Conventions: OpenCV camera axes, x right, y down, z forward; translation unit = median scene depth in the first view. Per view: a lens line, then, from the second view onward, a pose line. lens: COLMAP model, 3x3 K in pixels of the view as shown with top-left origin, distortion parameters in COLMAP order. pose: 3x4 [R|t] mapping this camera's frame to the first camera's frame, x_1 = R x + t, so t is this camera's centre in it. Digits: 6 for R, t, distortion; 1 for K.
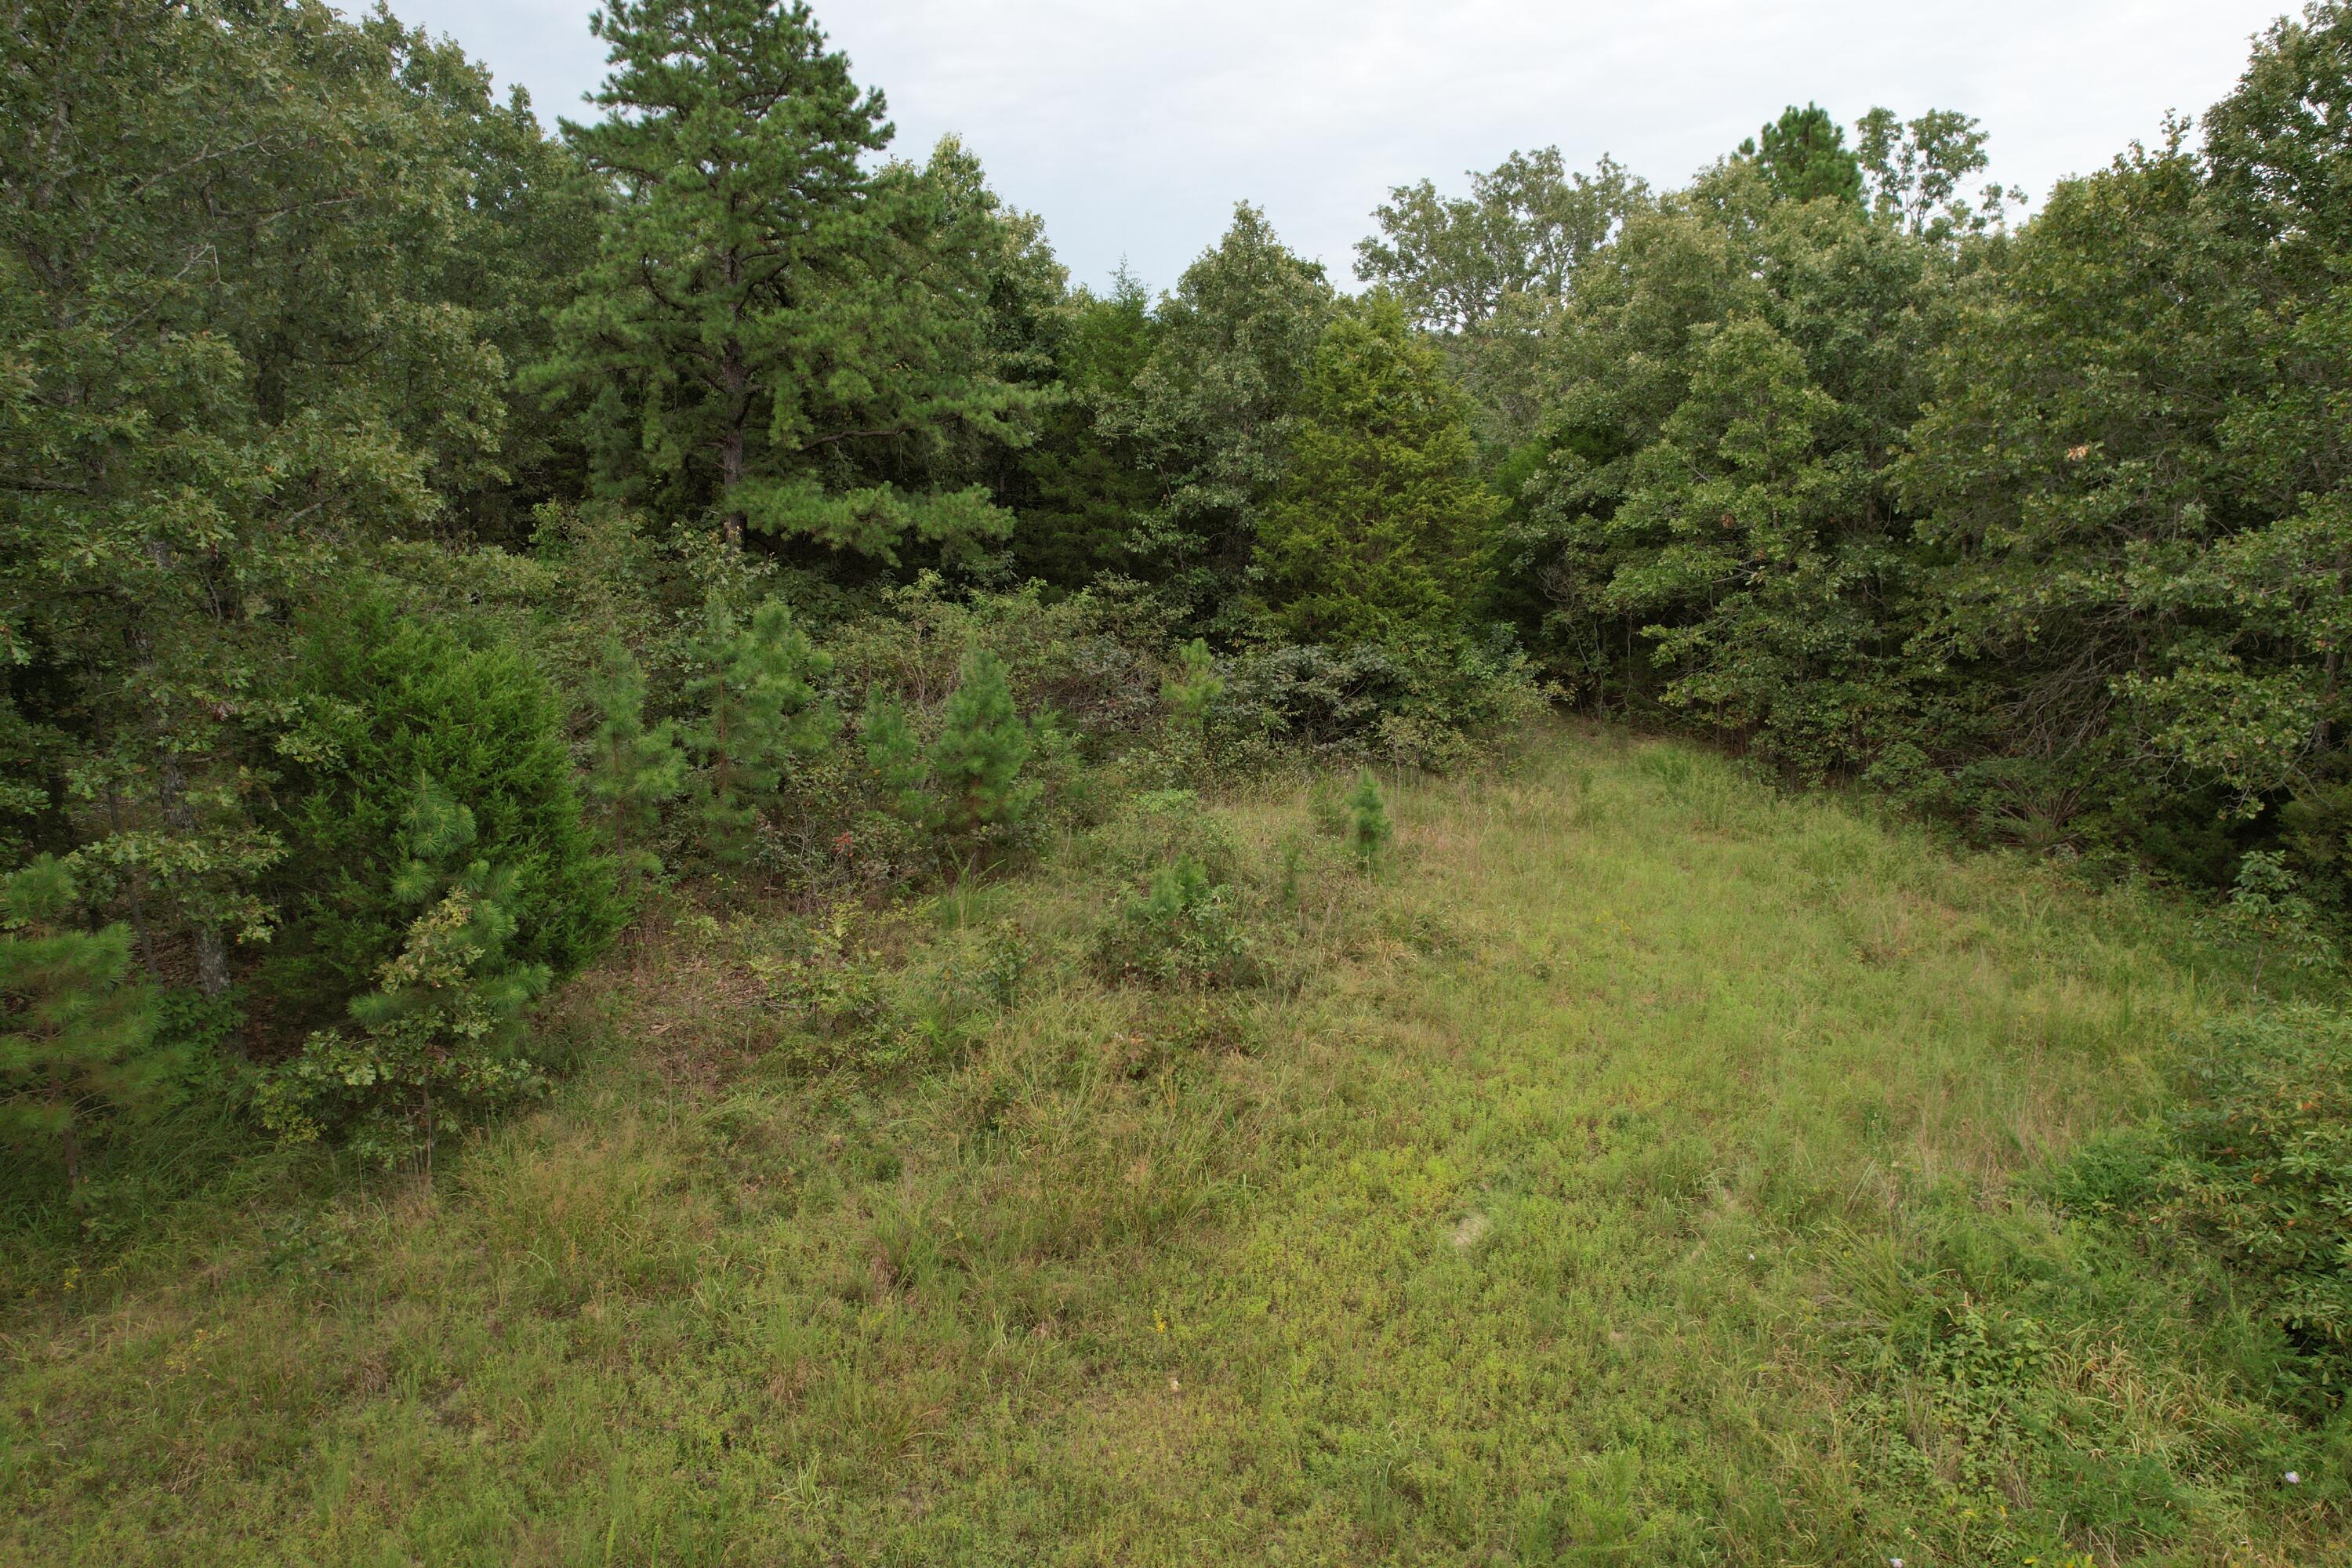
lens RADIAL K [[1509.2, 0, 1183.0], [0, 1509.2, 787.9], [0, 0, 1]] dist [-0.082109, 0.075427]
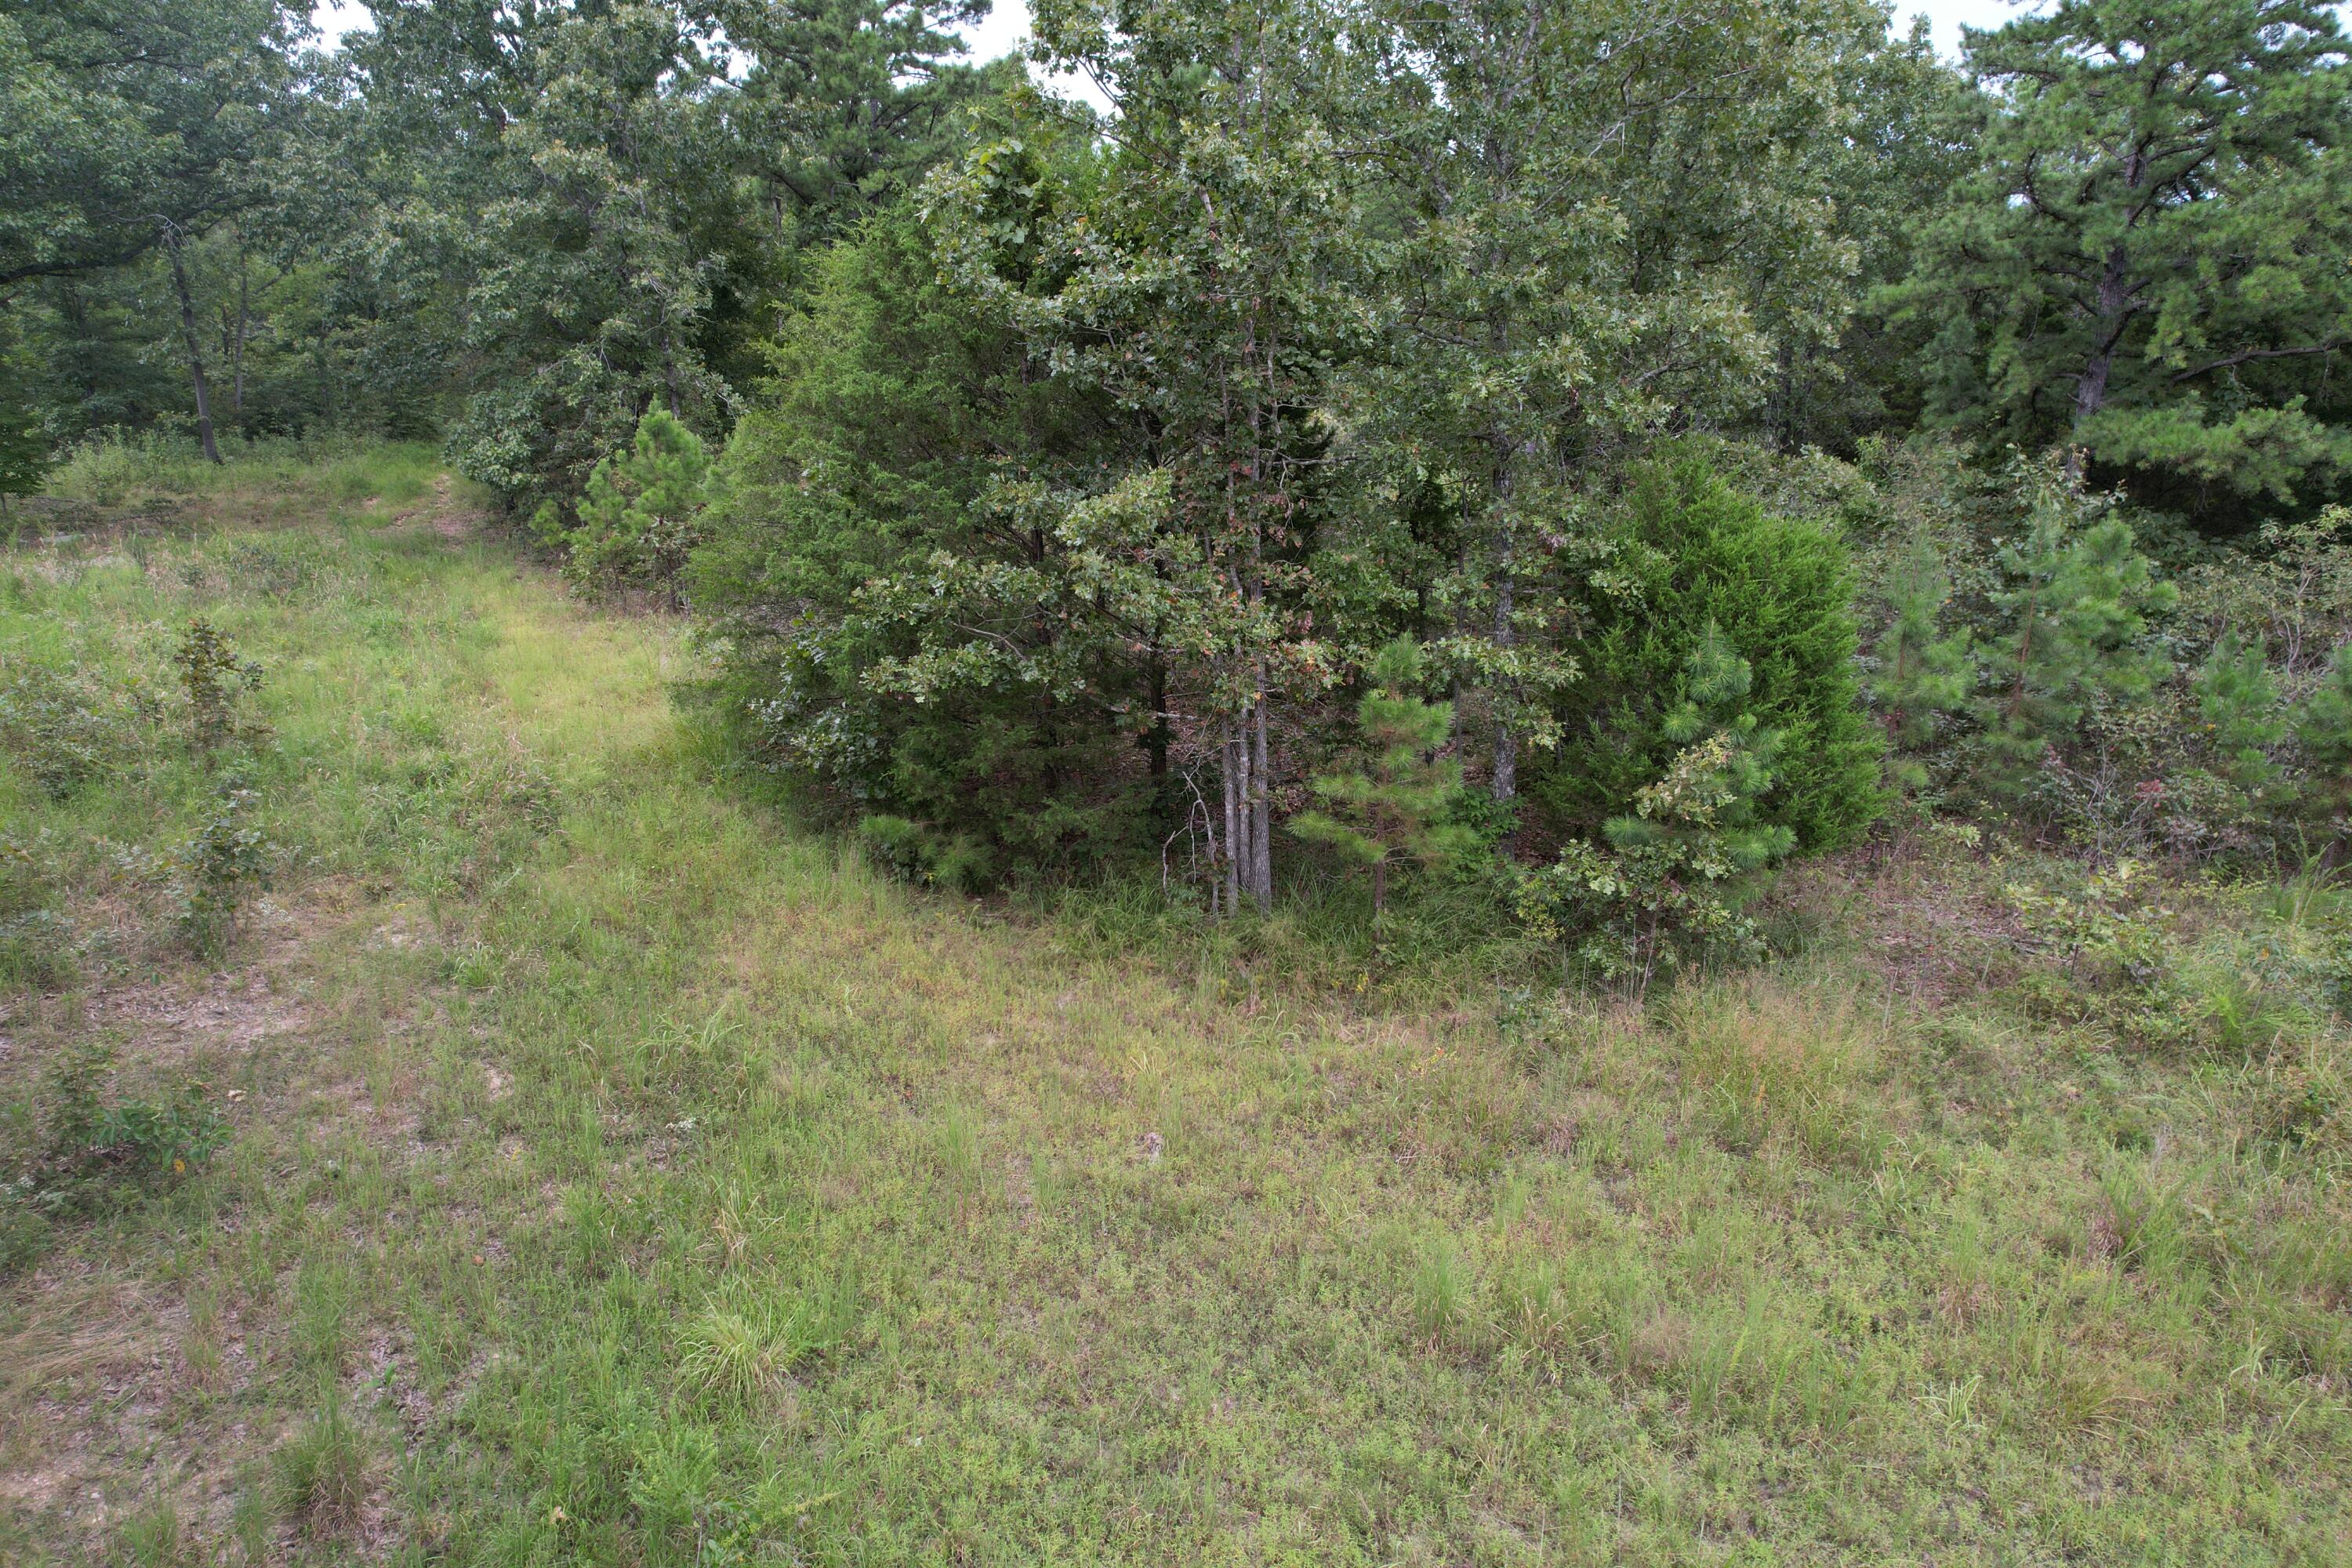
lens RADIAL K [[1510.2, 0, 1183.6], [0, 1510.2, 797.7], [0, 0, 1]] dist [-0.085390, 0.078966]
pose [[0.683546, 0.176429, -0.708264, -0.003299], [-0.171427, 0.982010, 0.079176, 0.047733], [0.709491, 0.067295, 0.701494, 0.010428]]
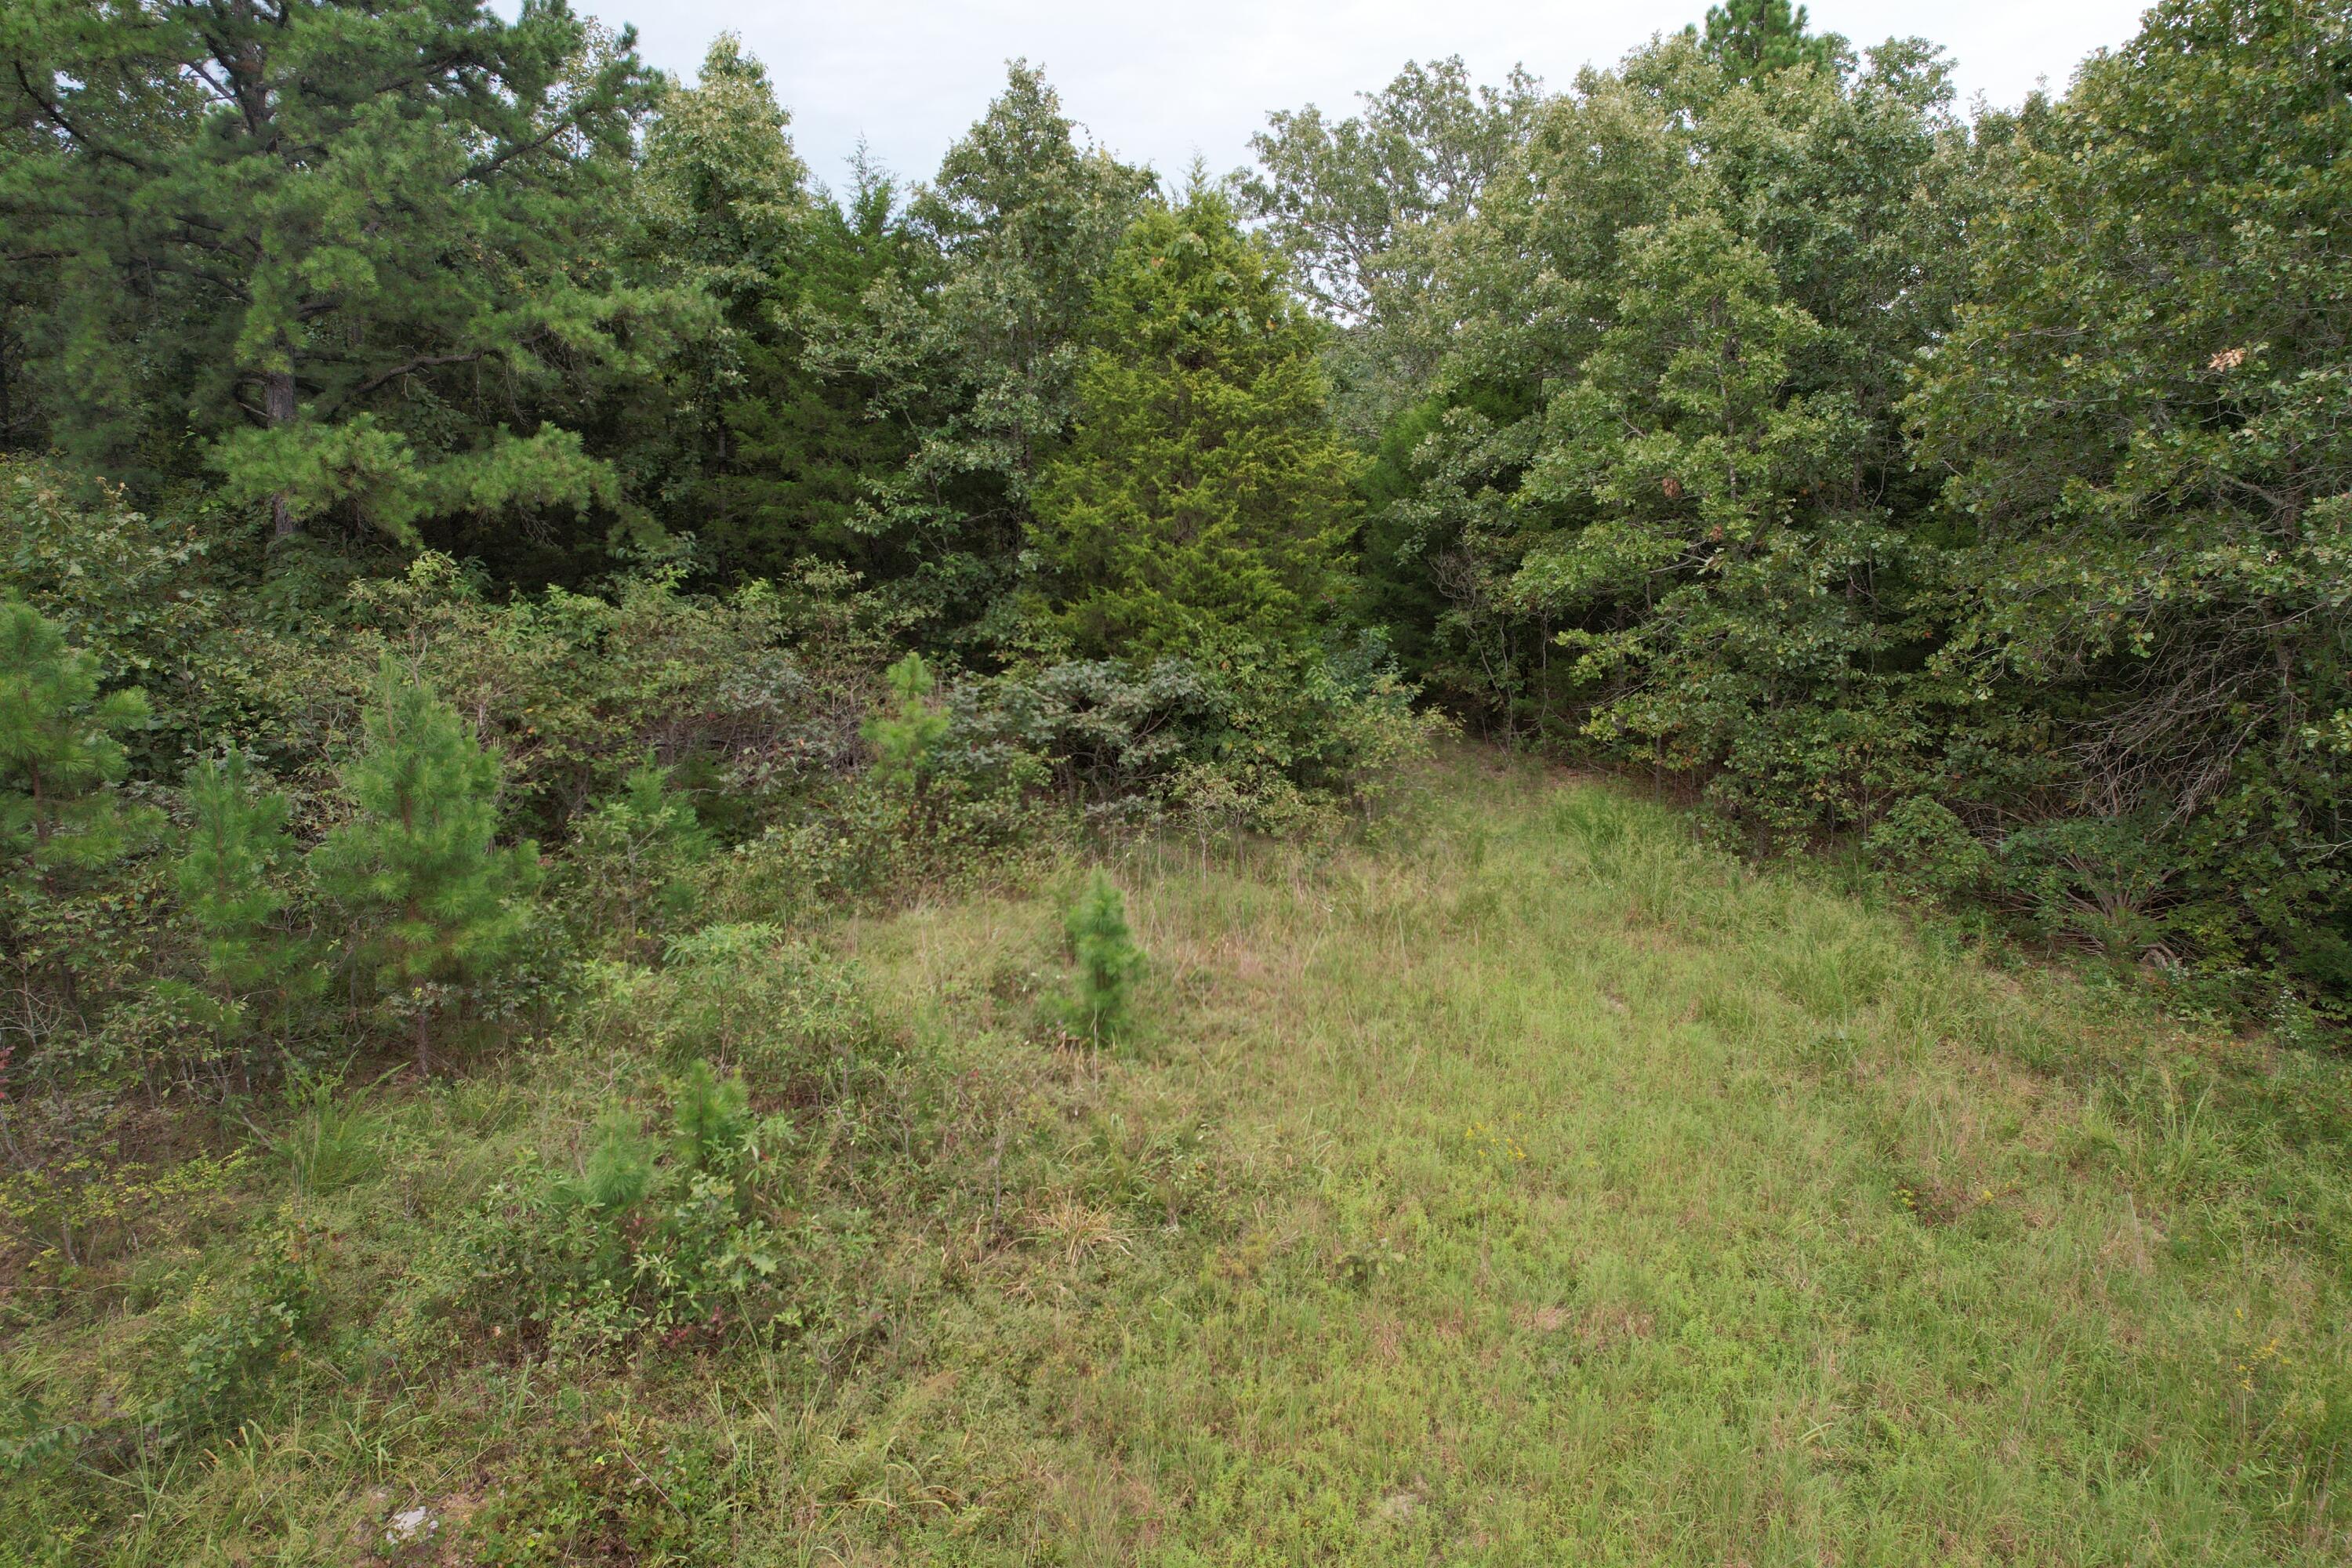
lens RADIAL K [[1509.2, 0, 1183.0], [0, 1509.2, 787.9], [0, 0, 1]] dist [-0.082109, 0.075427]
pose [[0.999104, -0.006613, 0.041805, 0.108339], [0.006609, 0.999978, 0.000249, -0.038495], [-0.041805, 0.000028, 0.999126, 0.319813]]
